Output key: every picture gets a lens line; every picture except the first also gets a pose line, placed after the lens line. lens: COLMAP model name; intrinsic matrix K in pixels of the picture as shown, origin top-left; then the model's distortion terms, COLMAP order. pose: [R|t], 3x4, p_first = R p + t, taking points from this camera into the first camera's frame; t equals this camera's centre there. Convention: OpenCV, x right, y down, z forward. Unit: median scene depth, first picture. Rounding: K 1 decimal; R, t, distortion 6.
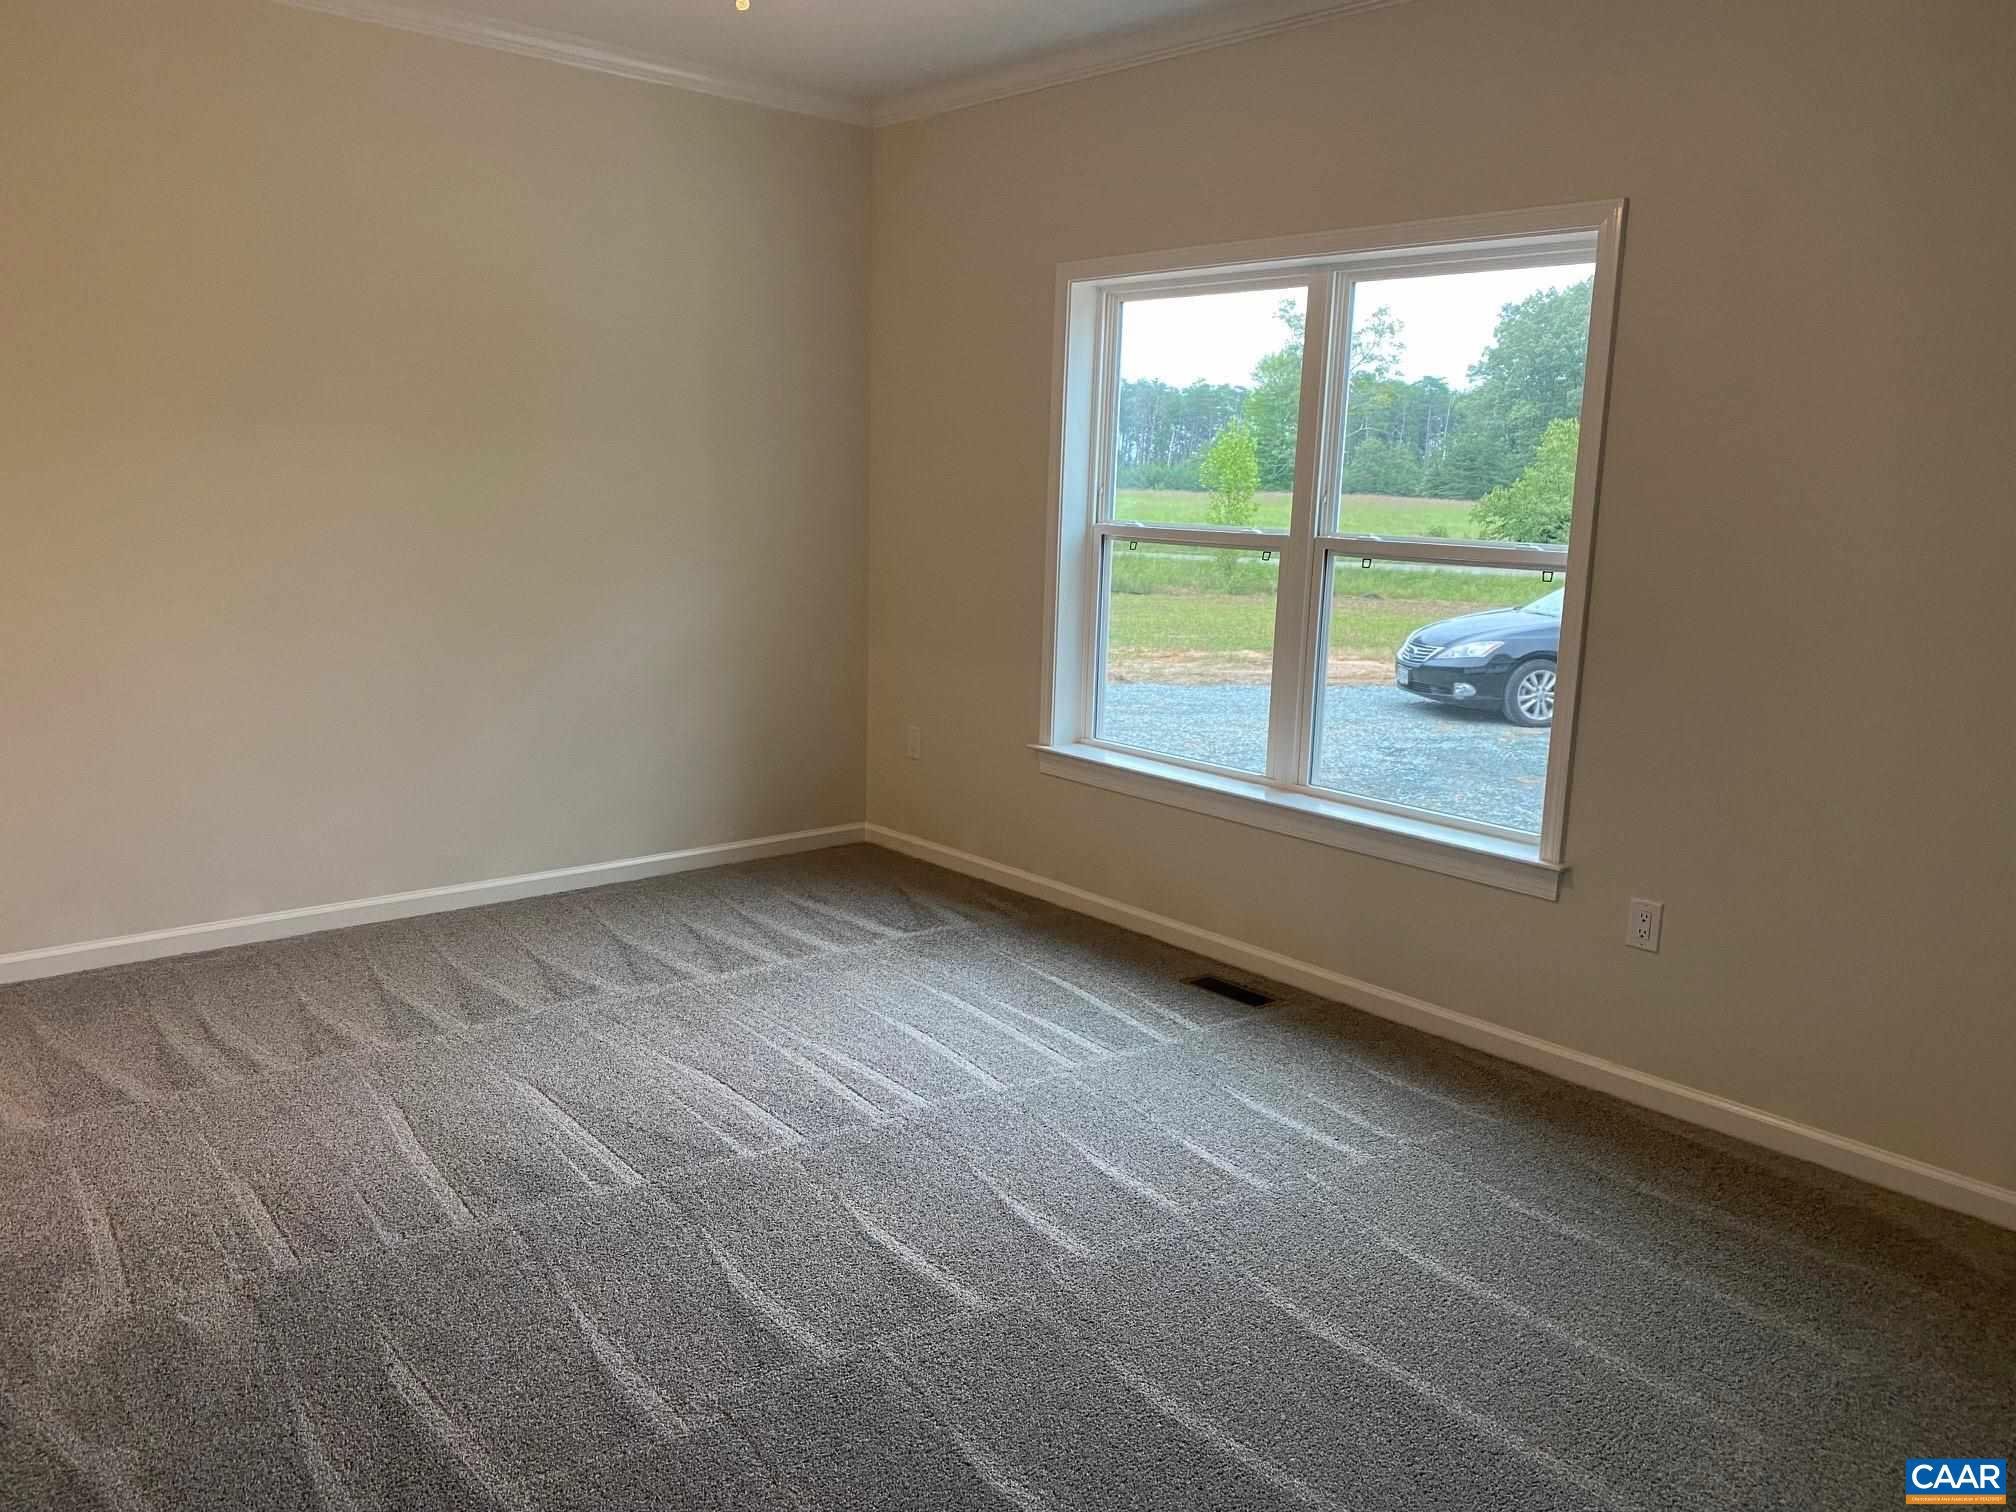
lens RADIAL K [[1540.1, 0, 1008.0], [0, 1540.1, 756.0], [0, 0, 1]] dist [0.006409, -0.011304]
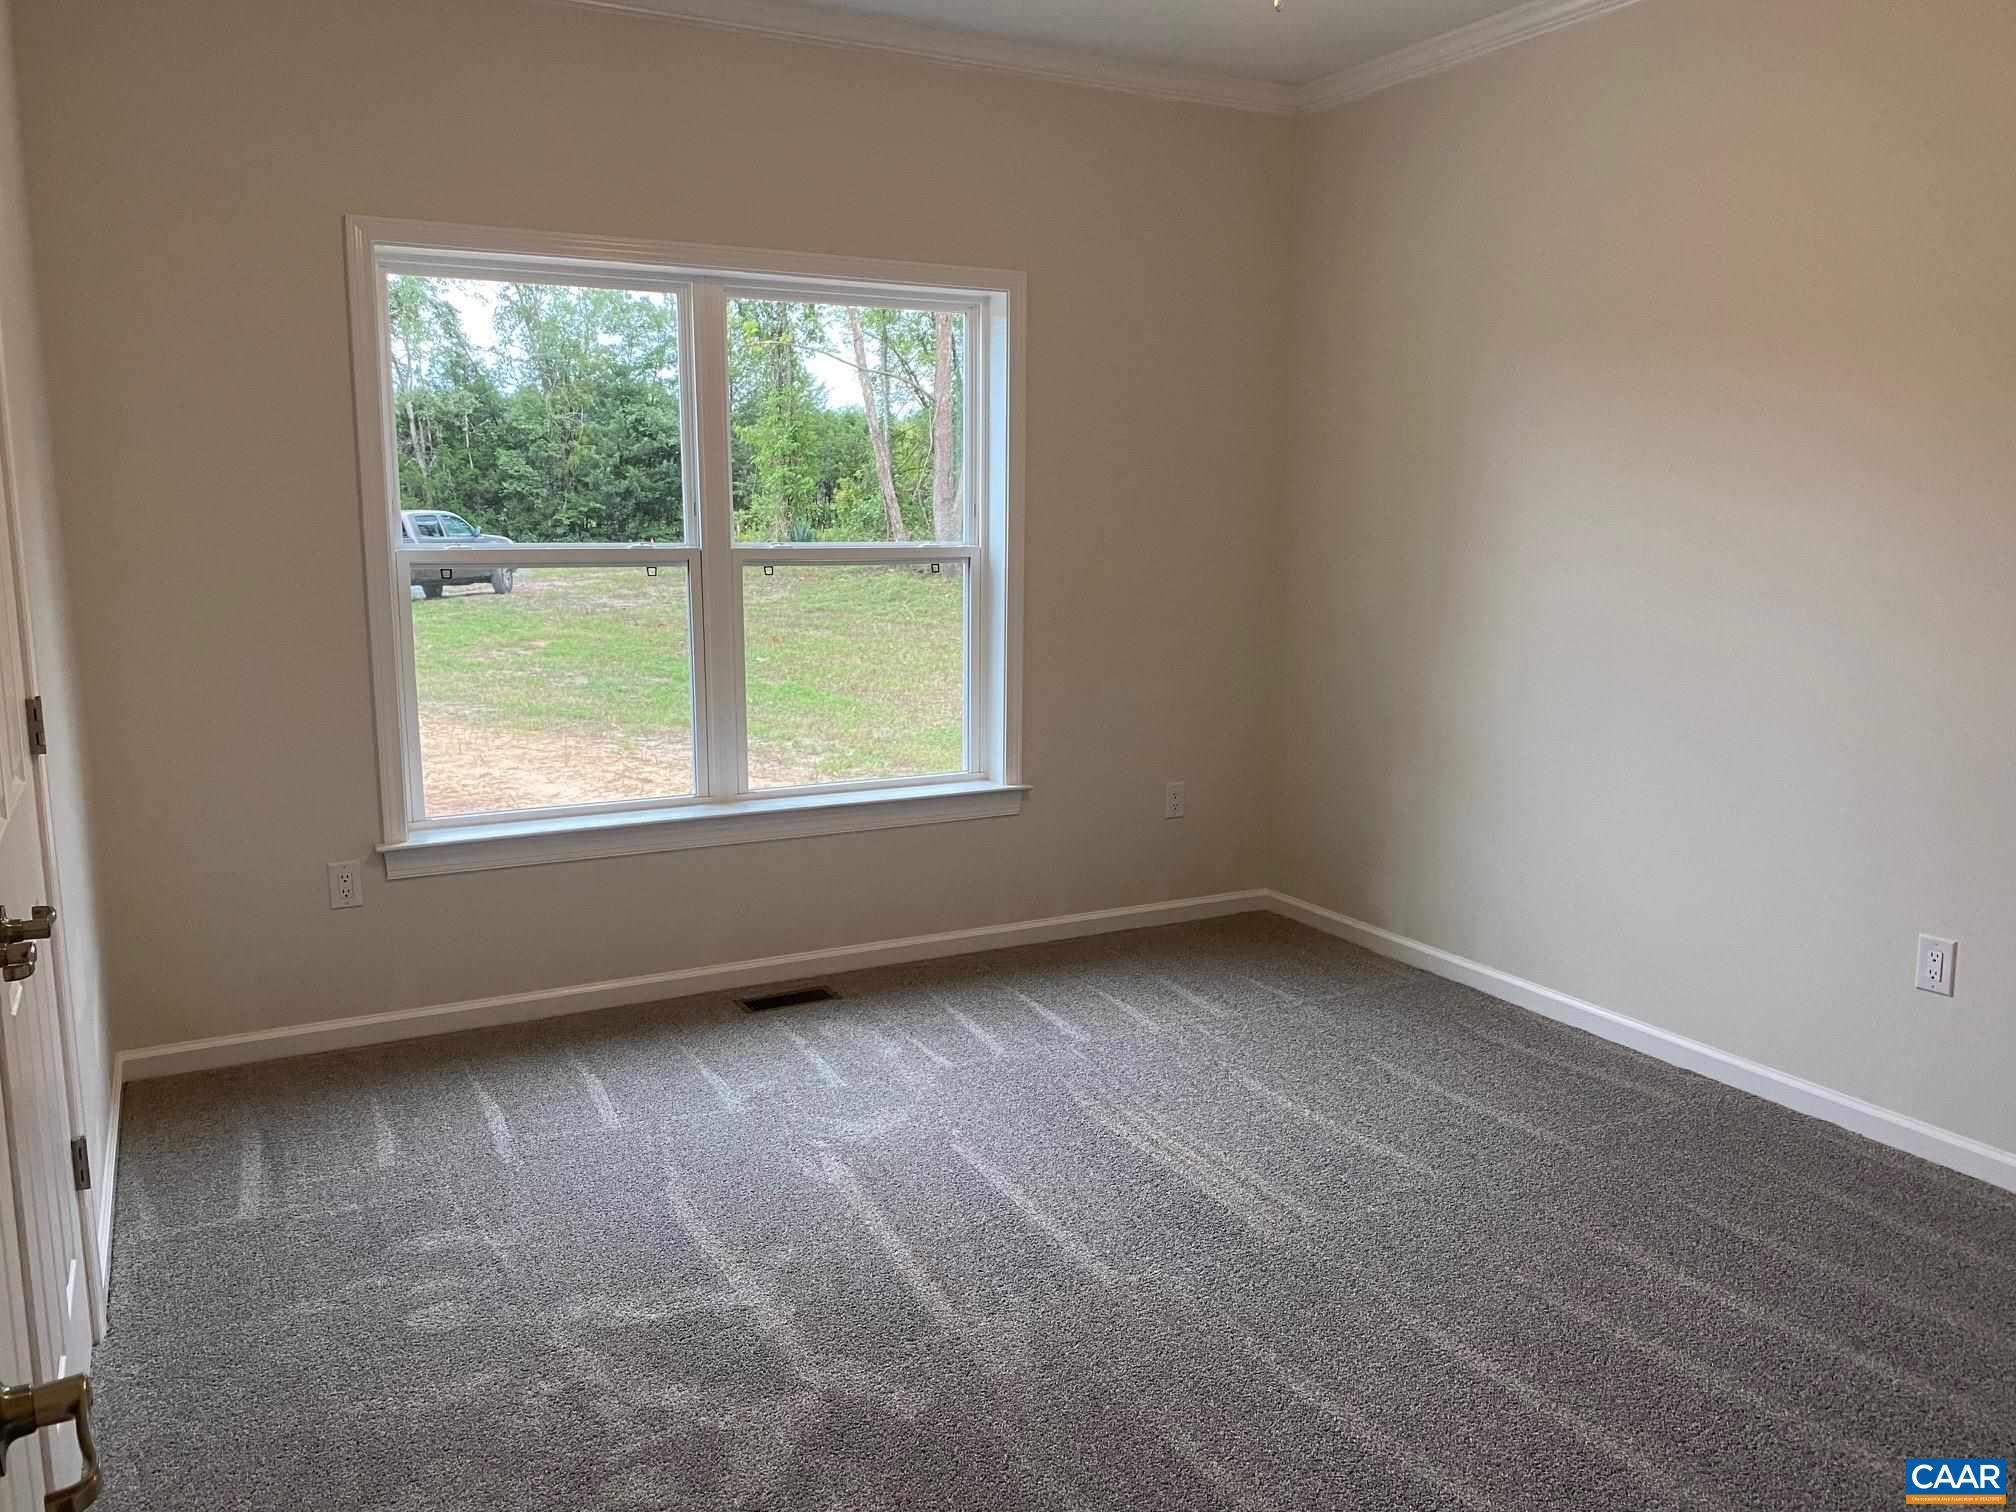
lens RADIAL K [[1540.1, 0, 1008.0], [0, 1540.1, 756.0], [0, 0, 1]] dist [0.006409, -0.011304]
pose [[0.222175, -0.205630, 0.953076, -0.749270], [0.170849, 0.970594, 0.169582, -0.149038], [-0.959921, 0.125156, 0.250773, 0.586075]]
